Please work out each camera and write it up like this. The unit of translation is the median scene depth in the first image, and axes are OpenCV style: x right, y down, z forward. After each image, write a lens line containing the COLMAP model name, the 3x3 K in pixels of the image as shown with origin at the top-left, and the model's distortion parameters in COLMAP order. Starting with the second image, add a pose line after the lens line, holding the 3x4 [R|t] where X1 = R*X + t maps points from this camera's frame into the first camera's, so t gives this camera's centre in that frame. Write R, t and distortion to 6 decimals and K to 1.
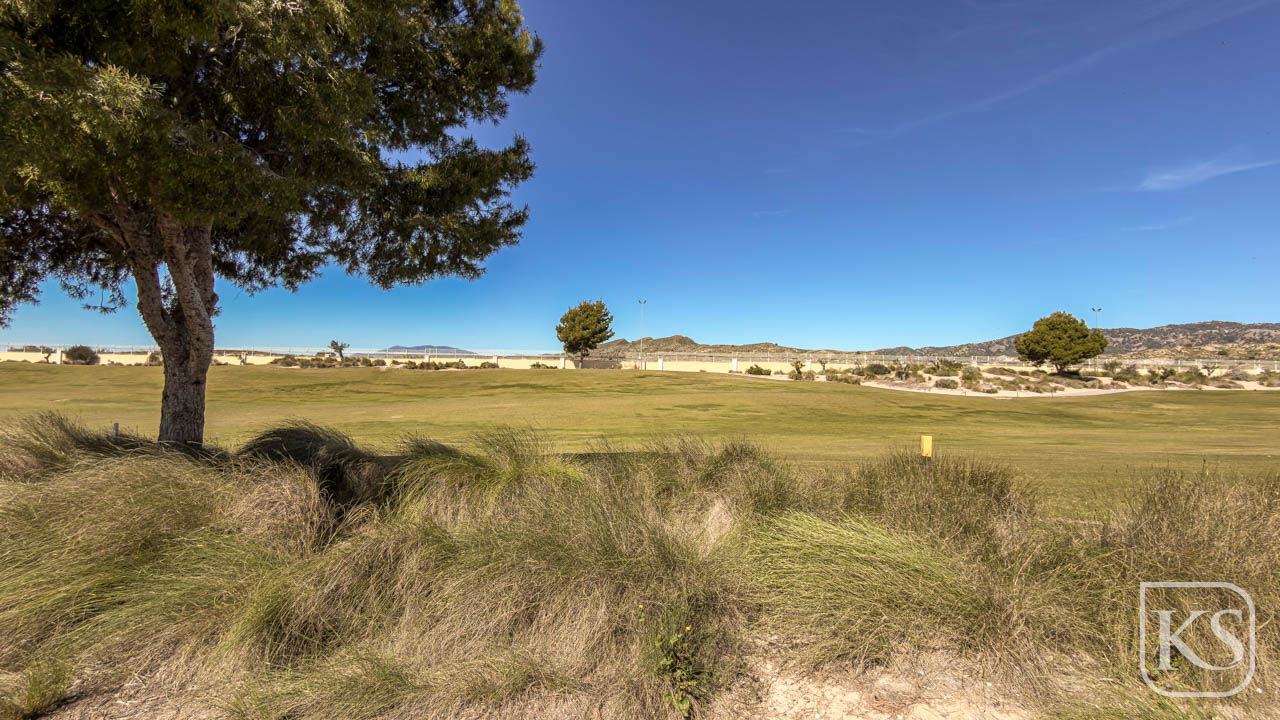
lens RADIAL K [[518.0, 0, 633.4], [0, 518.0, 366.8], [0, 0, 1]] dist [0.001665, 0.000269]
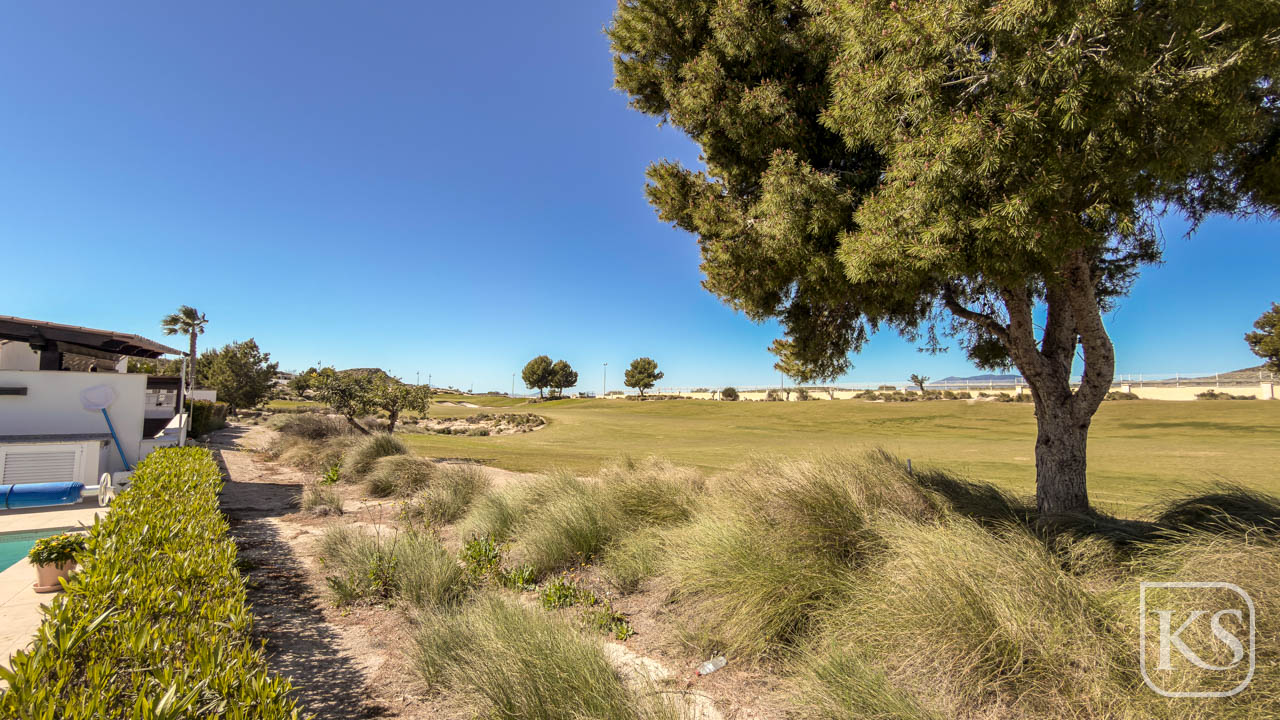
lens RADIAL K [[526.2, 0, 640.0], [0, 526.2, 360.0], [0, 0, 1]] dist [-0.003757, 0.000115]
pose [[0.567019, -0.073812, -0.820391, -0.162345], [0.011824, 0.996604, -0.081494, -0.004644], [0.823620, 0.036509, 0.565966, -0.021650]]
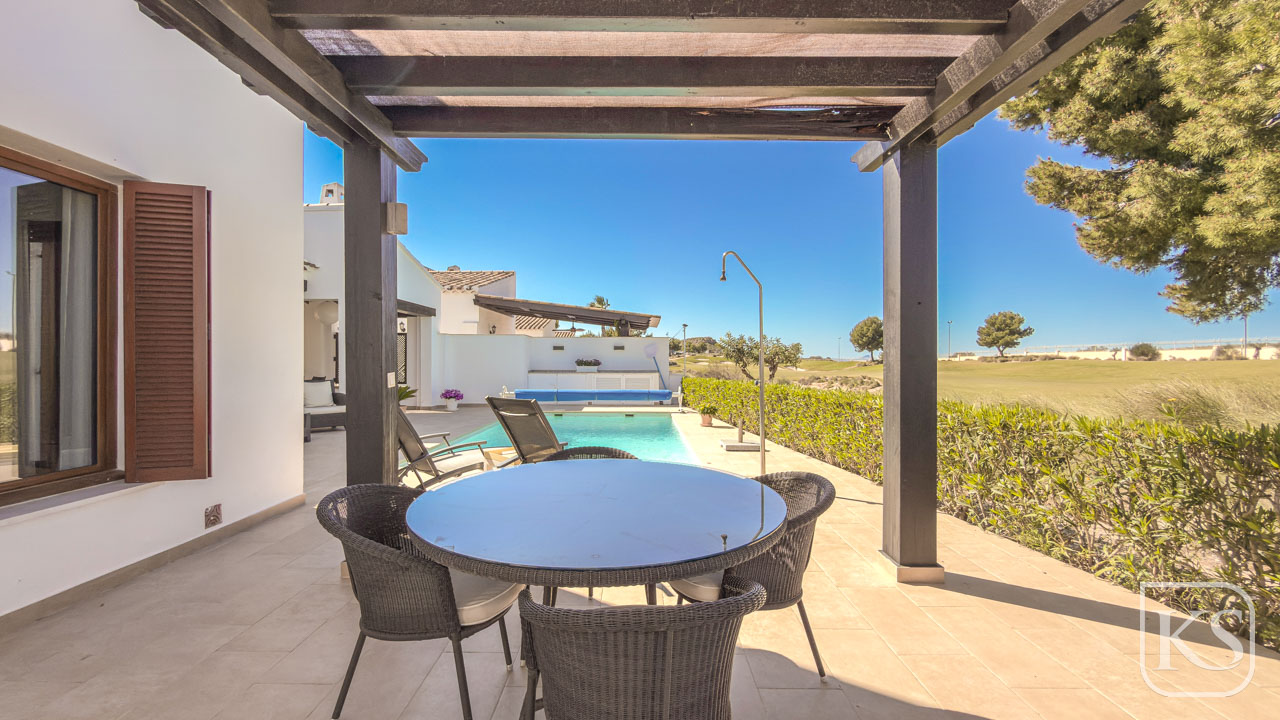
lens RADIAL K [[516.1, 0, 633.4], [0, 516.1, 363.4], [0, 0, 1]] dist [-0.002123, -0.000146]
pose [[-0.012337, -0.015412, -0.999805, 0.010441], [0.013793, 0.999783, -0.015582, 0.016311], [0.999829, -0.013983, -0.012122, -0.159650]]
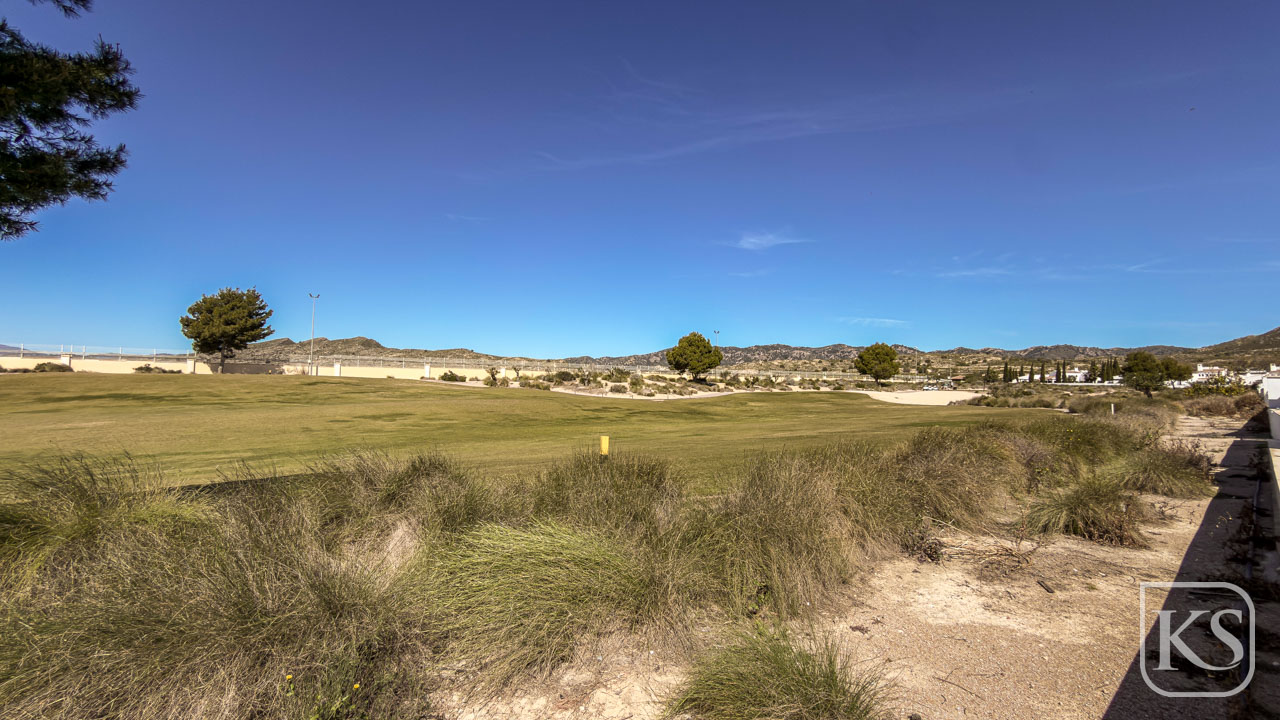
lens RADIAL K [[516.1, 0, 633.4], [0, 516.1, 363.4], [0, 0, 1]] dist [-0.002123, -0.000146]
pose [[0.840399, 0.017919, 0.541671, 0.002951], [-0.007627, 0.999745, -0.021240, -0.000165], [-0.541914, 0.013719, 0.840322, 0.007137]]
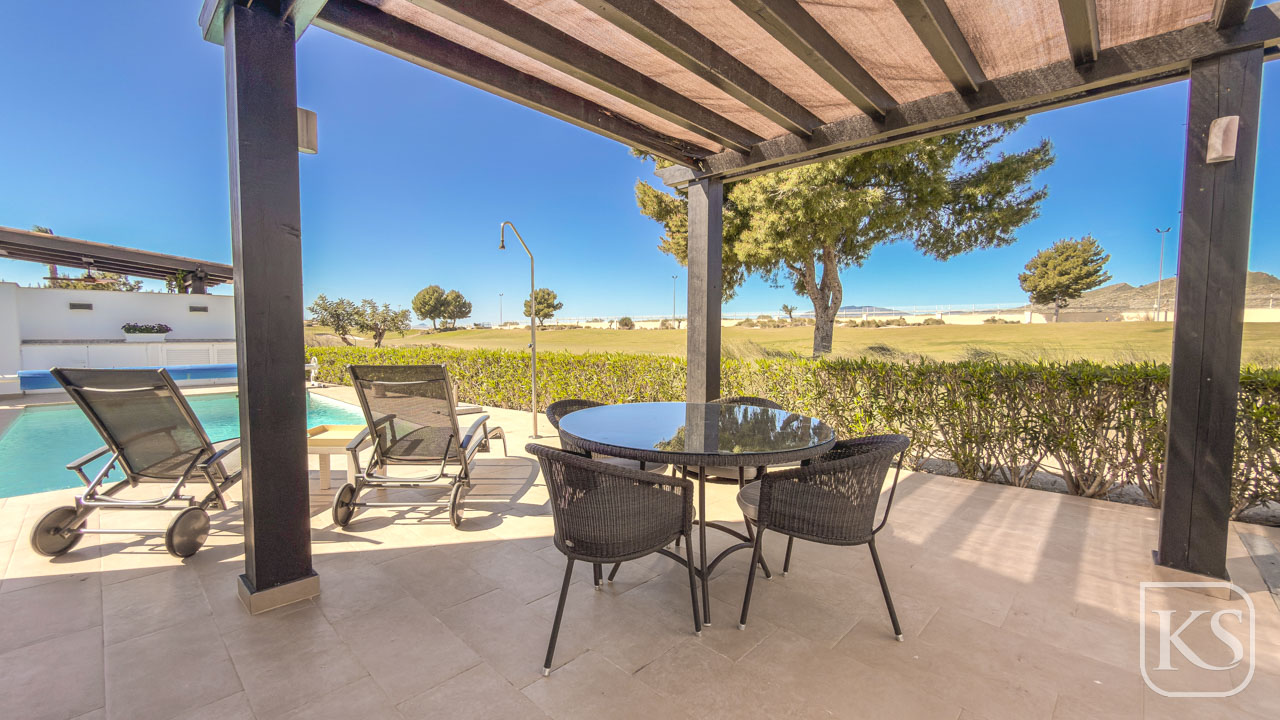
lens RADIAL K [[516.1, 0, 633.4], [0, 516.1, 363.4], [0, 0, 1]] dist [-0.002123, -0.000146]
pose [[0.712506, 0.028002, -0.701107, -0.005993], [0.020613, 0.997937, 0.060805, 0.016459], [0.701363, -0.057776, 0.710459, -0.263100]]
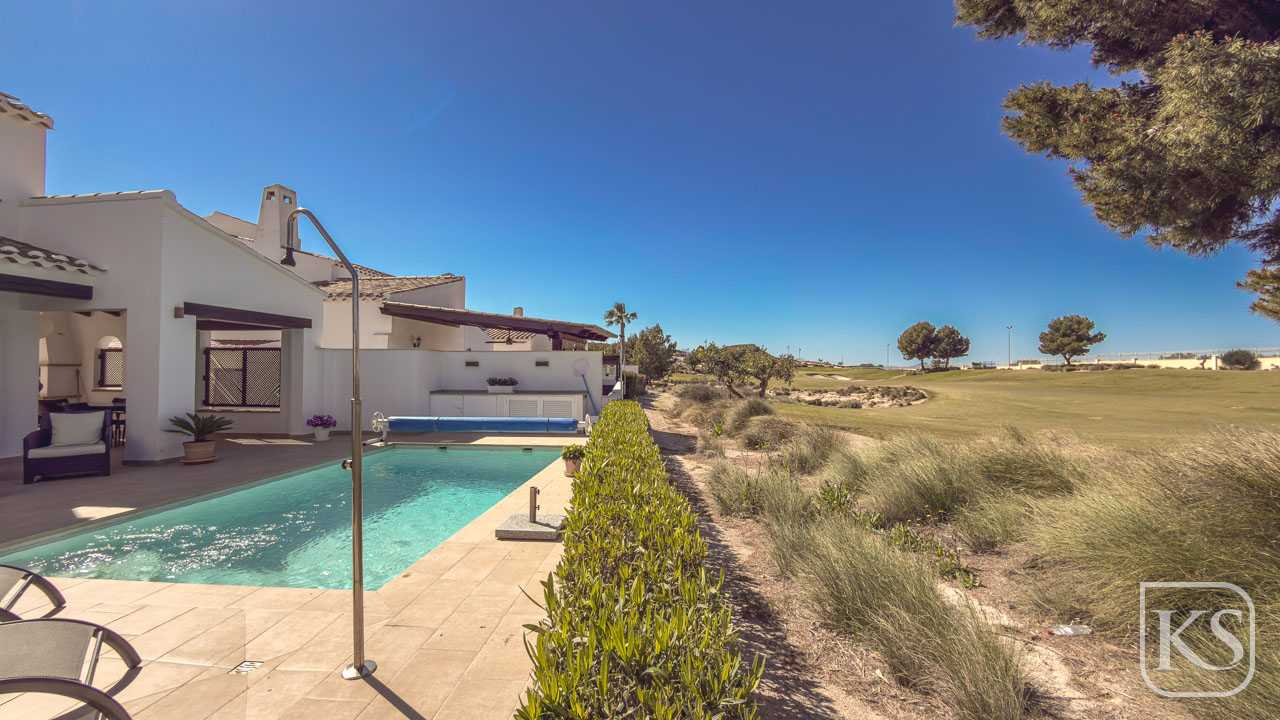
lens RADIAL K [[524.0, 0, 625.3], [0, 524.0, 358.4], [0, 0, 1]] dist [-0.003305, -0.000081]
pose [[-0.099026, -0.040562, -0.994258, -0.118739], [0.012225, 0.999044, -0.041975, 0.002715], [0.995010, -0.016311, -0.098435, -0.020863]]
